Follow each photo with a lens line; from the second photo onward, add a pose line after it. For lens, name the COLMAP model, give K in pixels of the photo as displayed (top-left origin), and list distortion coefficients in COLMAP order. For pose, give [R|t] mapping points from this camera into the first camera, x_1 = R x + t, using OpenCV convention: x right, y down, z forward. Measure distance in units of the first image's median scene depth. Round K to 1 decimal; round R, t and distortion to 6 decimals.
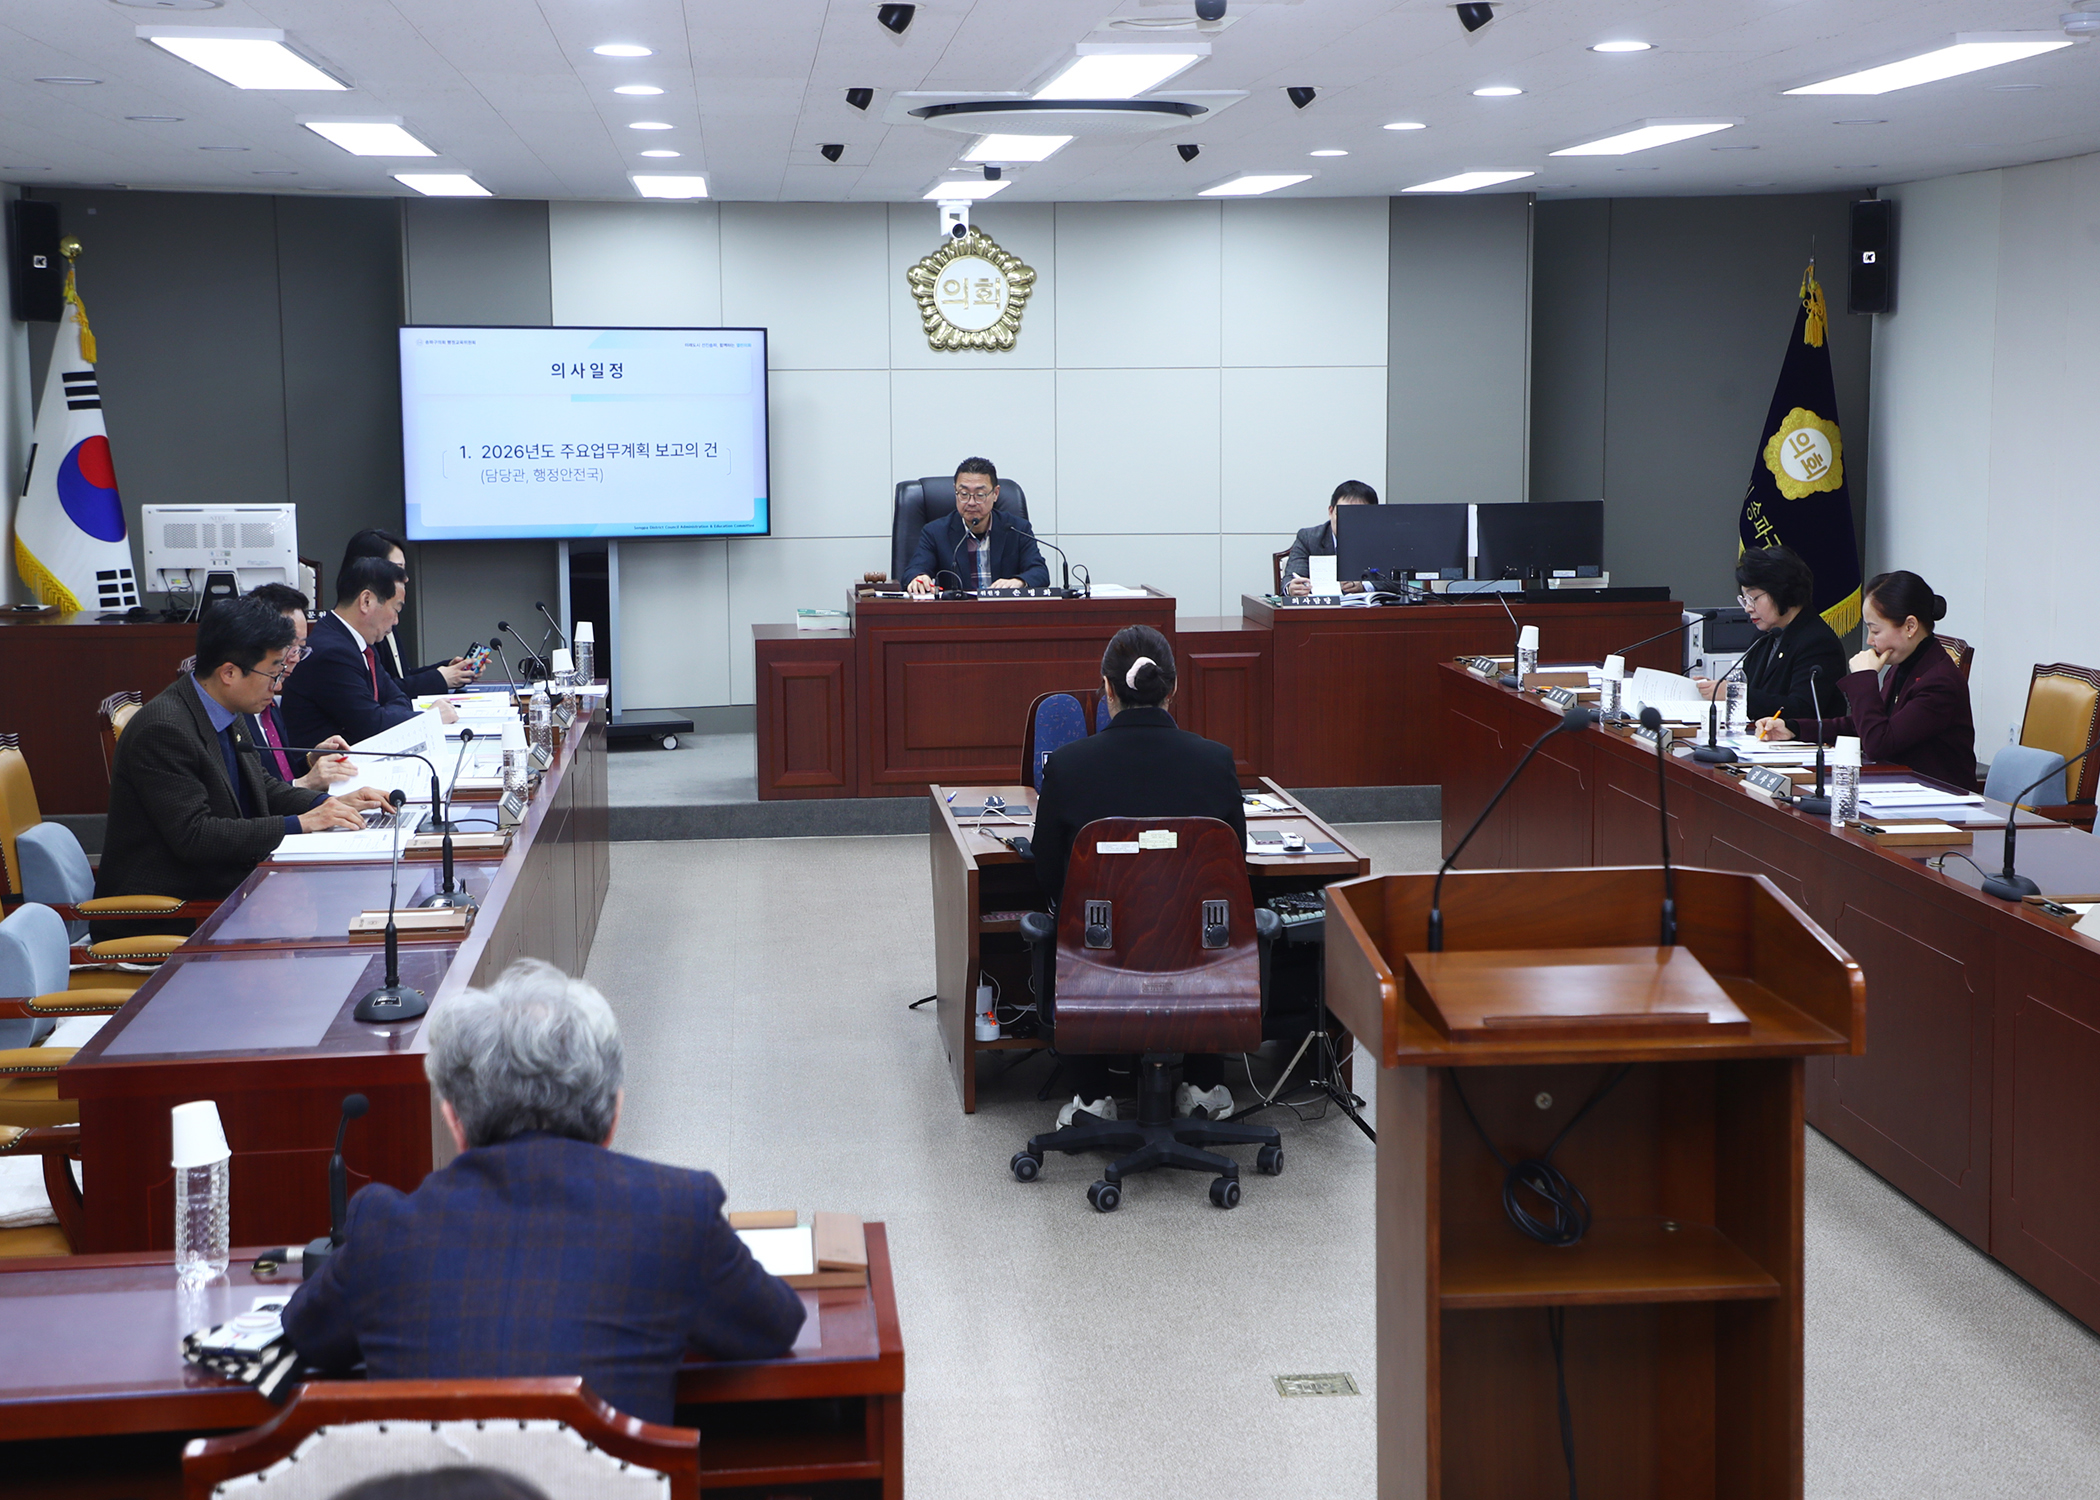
lens RADIAL K [[2942.4, 0, 1050.0], [0, 2942.4, 750.0], [0, 0, 1]] dist [-0.017238, 0.868563]
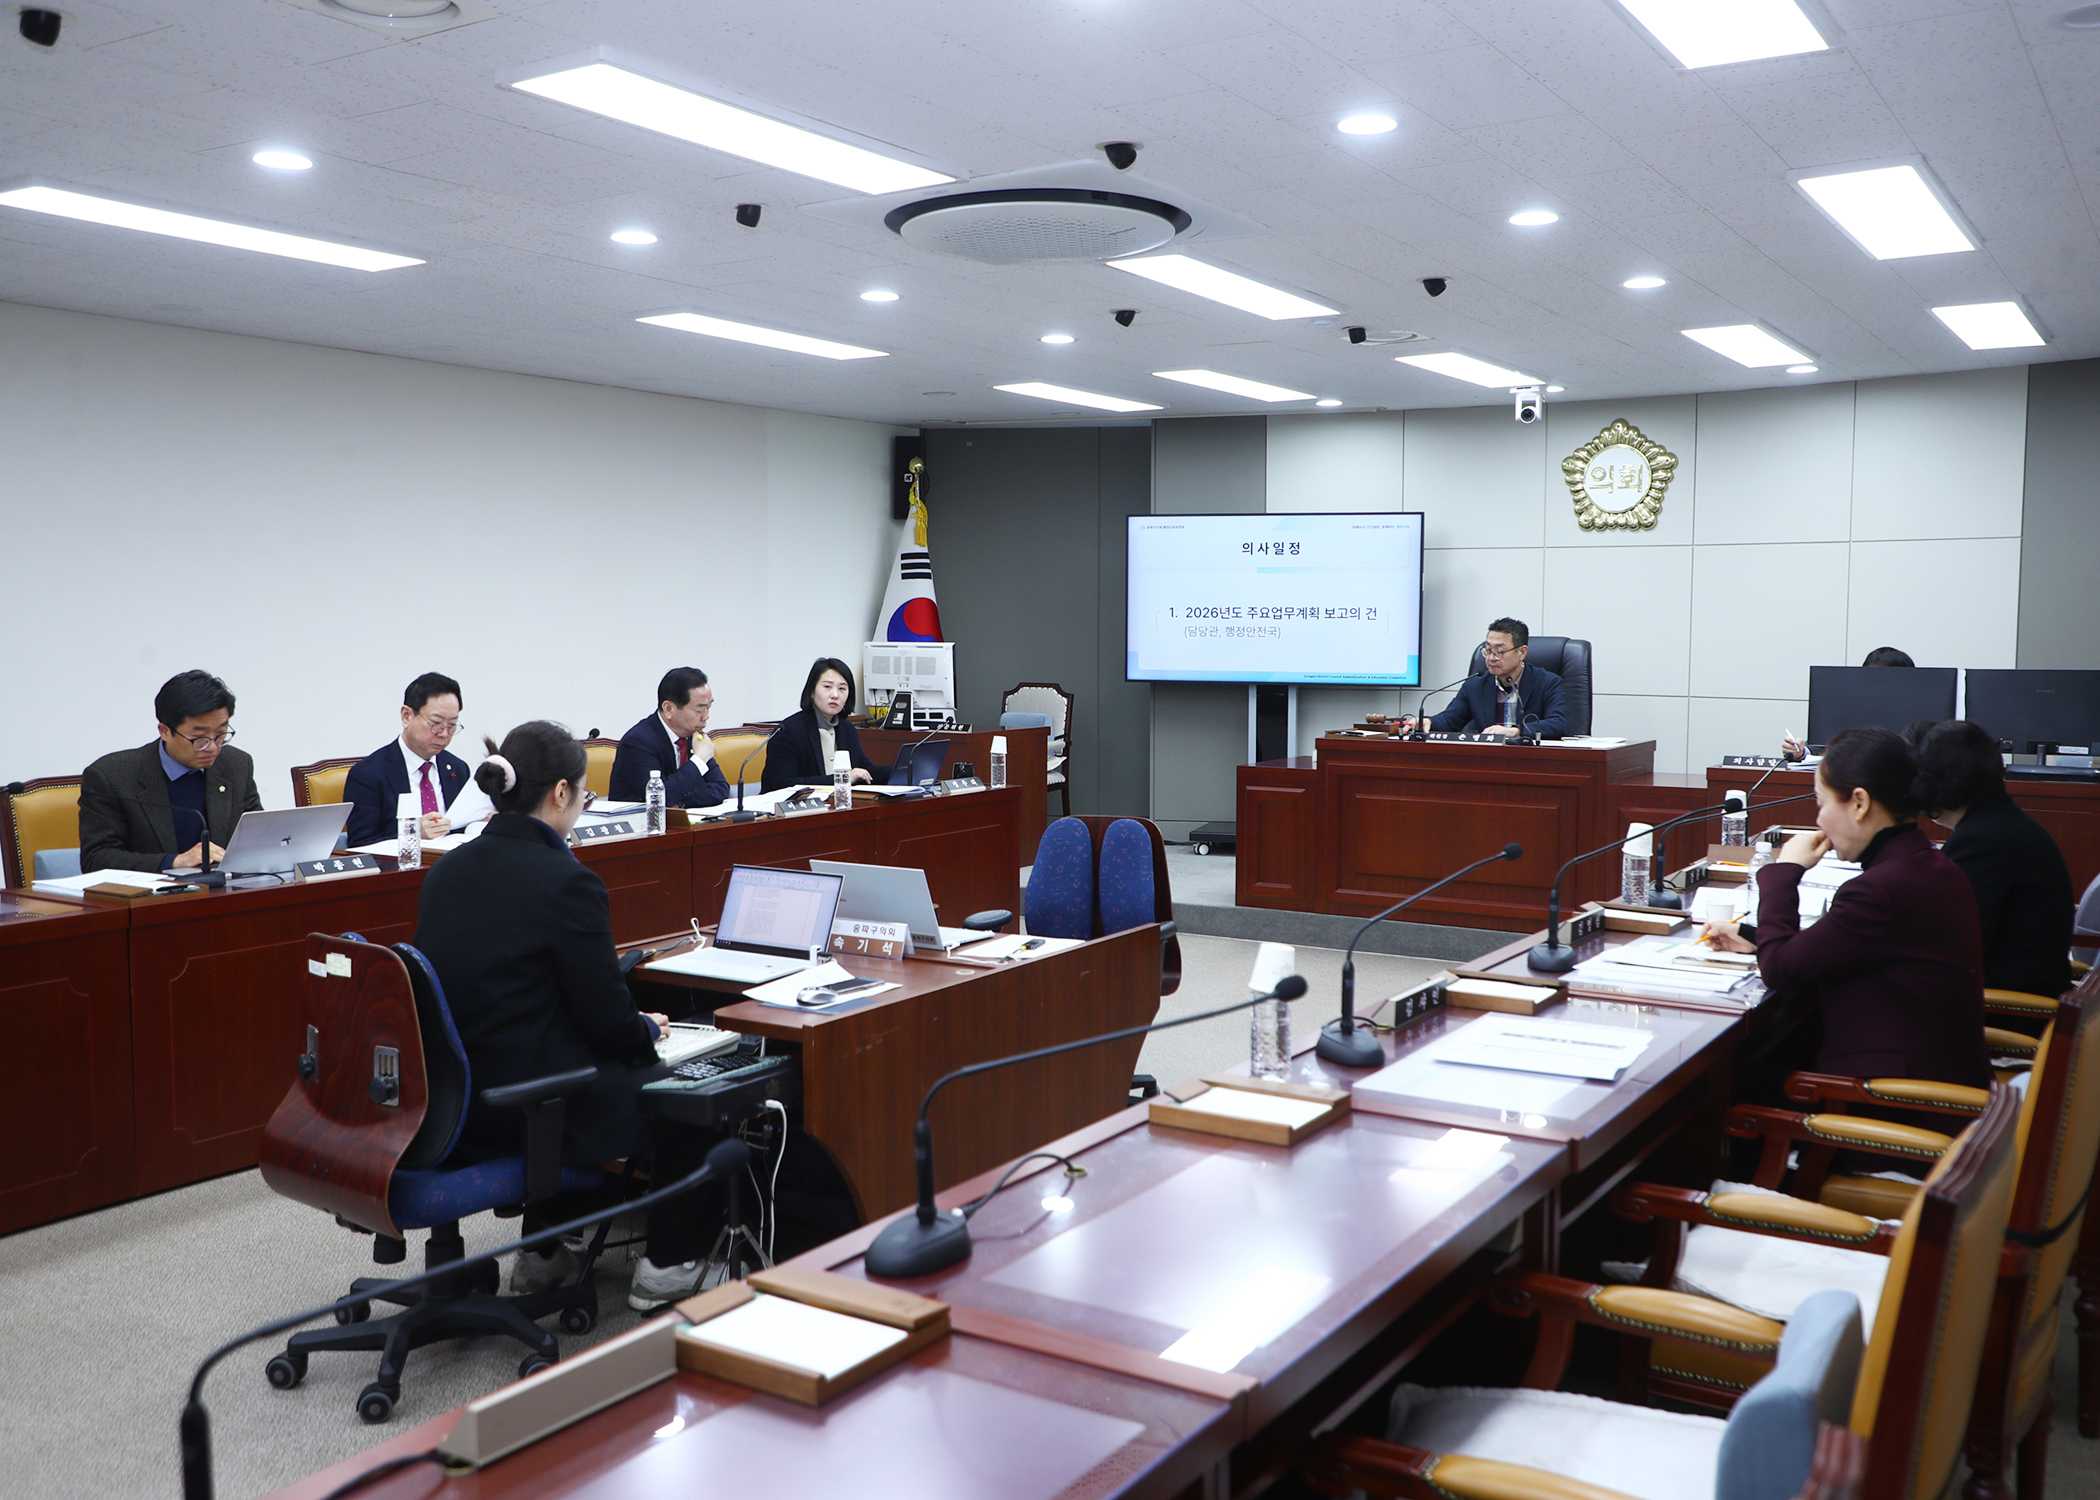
lens RADIAL K [[1862.4, 0, 1050.0], [0, 1862.4, 750.0], [0, 0, 1]] dist [0.002832, -0.007766]
pose [[0.781004, 0.054109, -0.622178, 0.263352], [-0.087319, 0.995915, -0.022997, -0.018038], [0.618392, 0.072289, 0.782538, 0.334167]]
